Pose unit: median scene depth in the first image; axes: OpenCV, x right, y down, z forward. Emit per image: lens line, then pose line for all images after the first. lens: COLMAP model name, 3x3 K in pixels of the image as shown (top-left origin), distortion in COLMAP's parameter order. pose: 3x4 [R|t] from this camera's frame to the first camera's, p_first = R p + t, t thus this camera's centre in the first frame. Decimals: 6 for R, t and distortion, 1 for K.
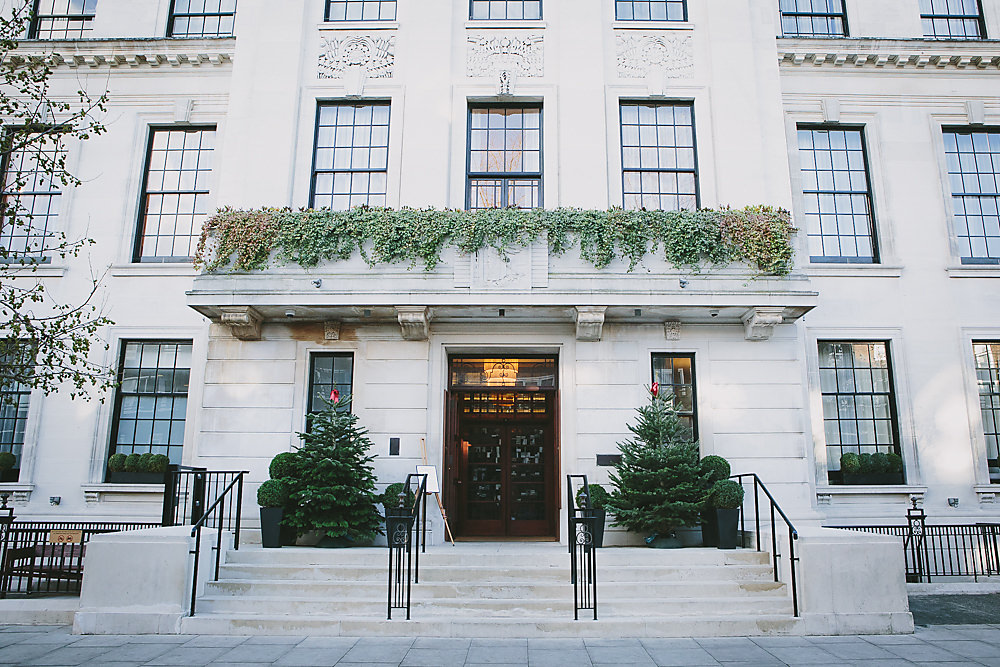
lens RADIAL K [[737.5, 0, 500.0], [0, 737.5, 333.5], [0, 0, 1]] dist [0.000500, 0.000667]
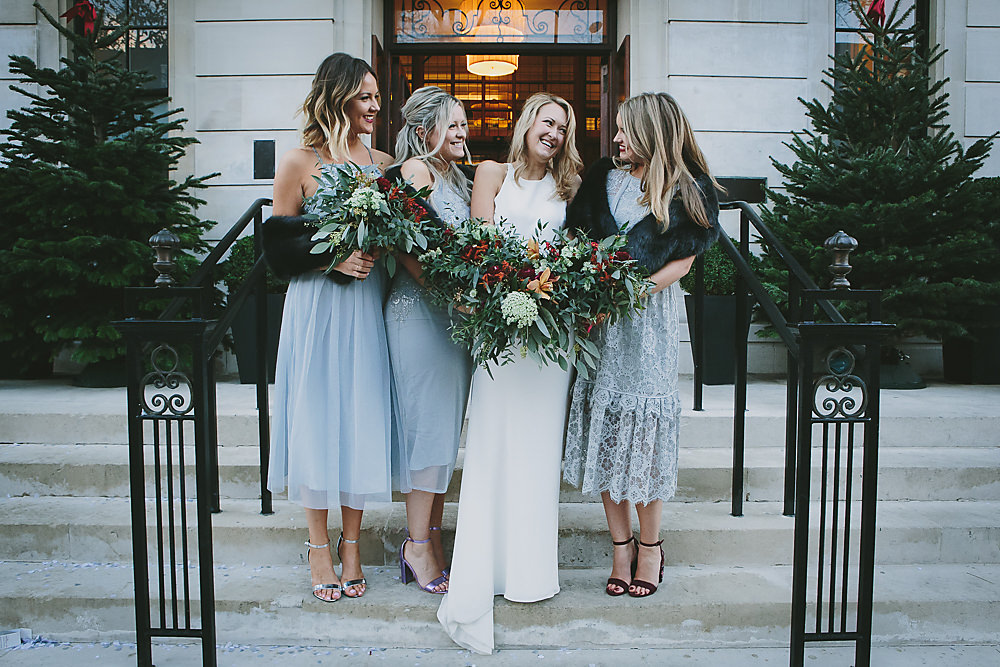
lens RADIAL K [[746.0, 0, 500.0], [0, 746.0, 333.5], [0, 0, 1]] dist [-0.039708, 0.003334]
pose [[0.999250, -0.000496, 0.038716, -0.016767], [-0.010556, 0.958553, 0.284719, 0.132319], [-0.037252, -0.284915, 0.957829, 0.563621]]
